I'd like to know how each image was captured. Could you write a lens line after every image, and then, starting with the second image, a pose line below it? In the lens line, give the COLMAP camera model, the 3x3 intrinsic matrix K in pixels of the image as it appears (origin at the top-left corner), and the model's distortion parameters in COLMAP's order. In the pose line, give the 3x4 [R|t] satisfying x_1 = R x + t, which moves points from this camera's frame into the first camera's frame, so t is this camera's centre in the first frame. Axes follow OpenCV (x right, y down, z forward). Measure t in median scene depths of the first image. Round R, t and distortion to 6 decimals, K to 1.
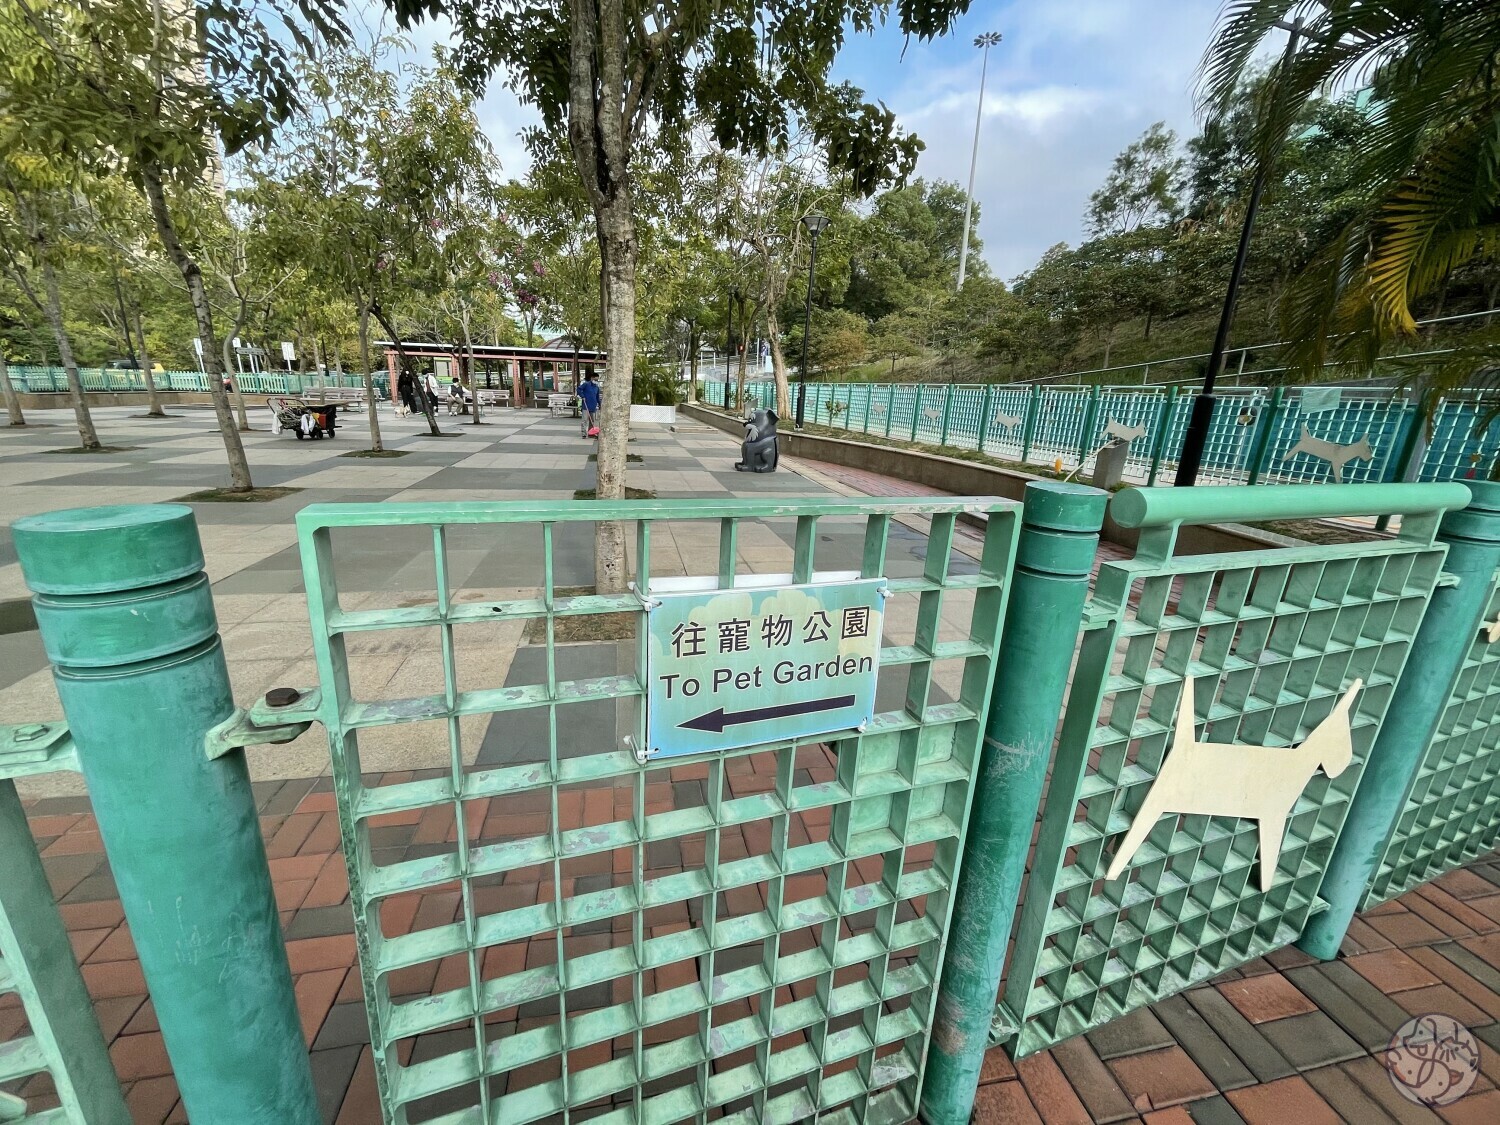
lens RADIAL K [[600.4, 0, 749.0], [0, 600.4, 559.9], [0, 0, 1]] dist [-0.002977, 0.000398]
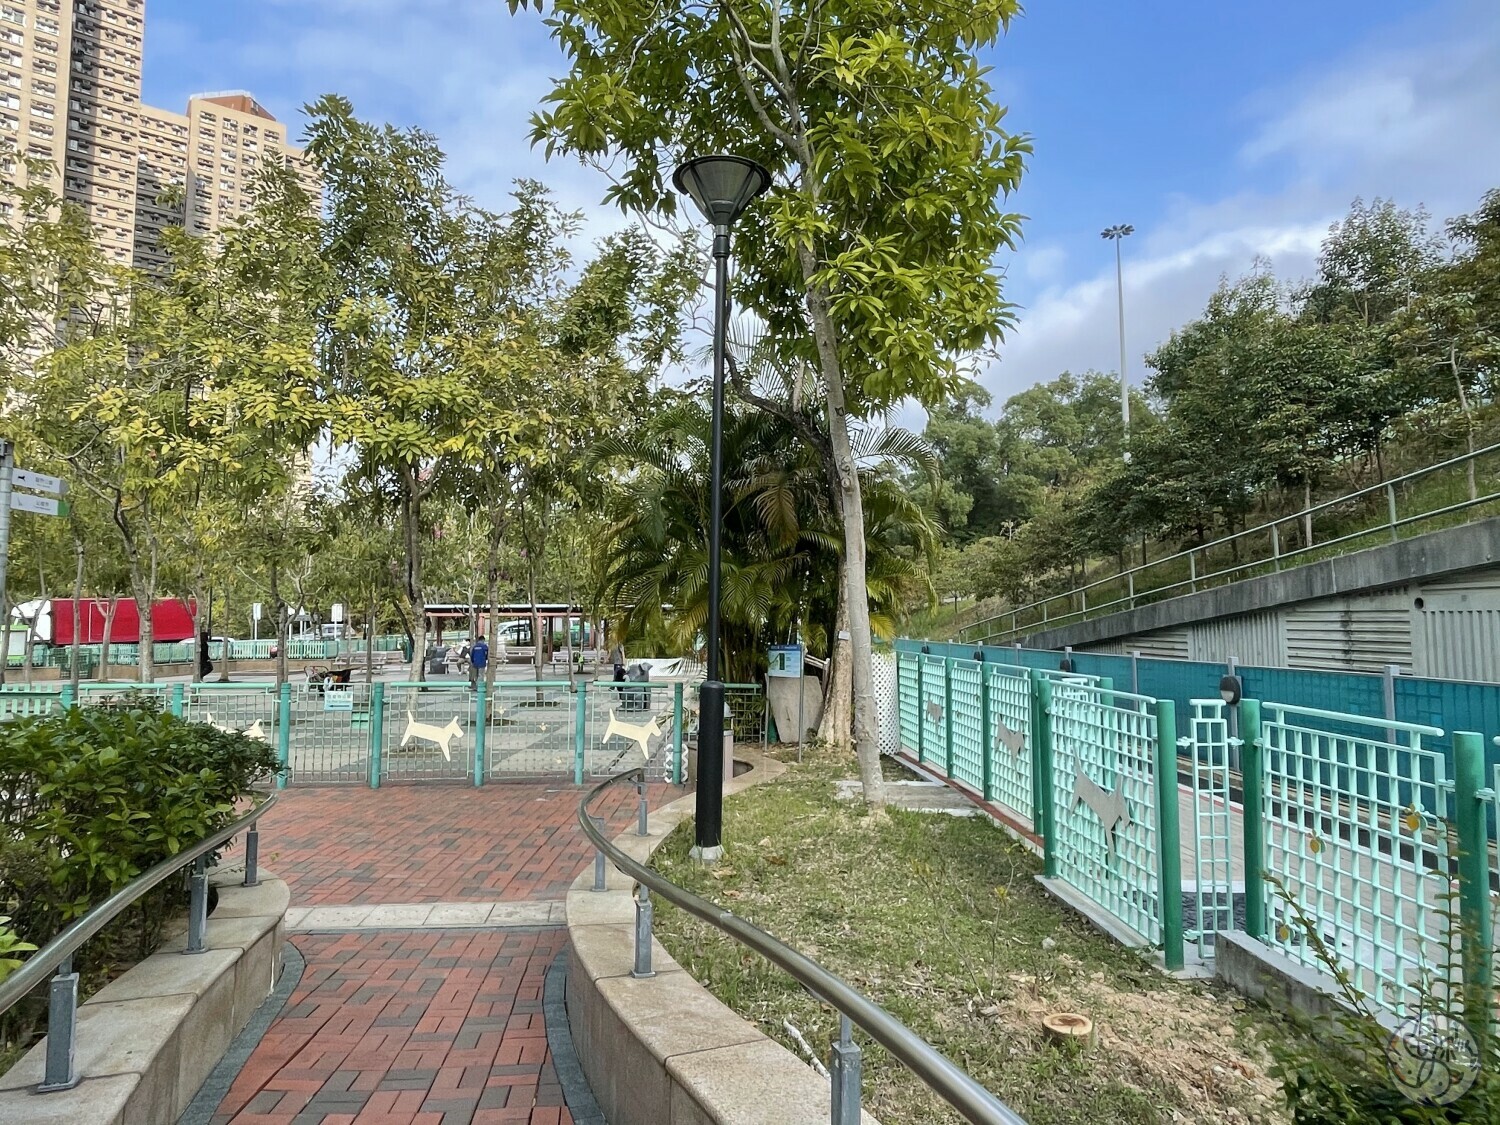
lens RADIAL K [[915.7, 0, 745.5], [0, 915.7, 555.0], [0, 0, 1]] dist [0.008438, 0.000947]
pose [[0.975199, -0.052561, -0.214999, 0.621348], [-0.025878, 0.937654, -0.346605, 0.186400], [0.219812, 0.343573, 0.913039, -0.754621]]
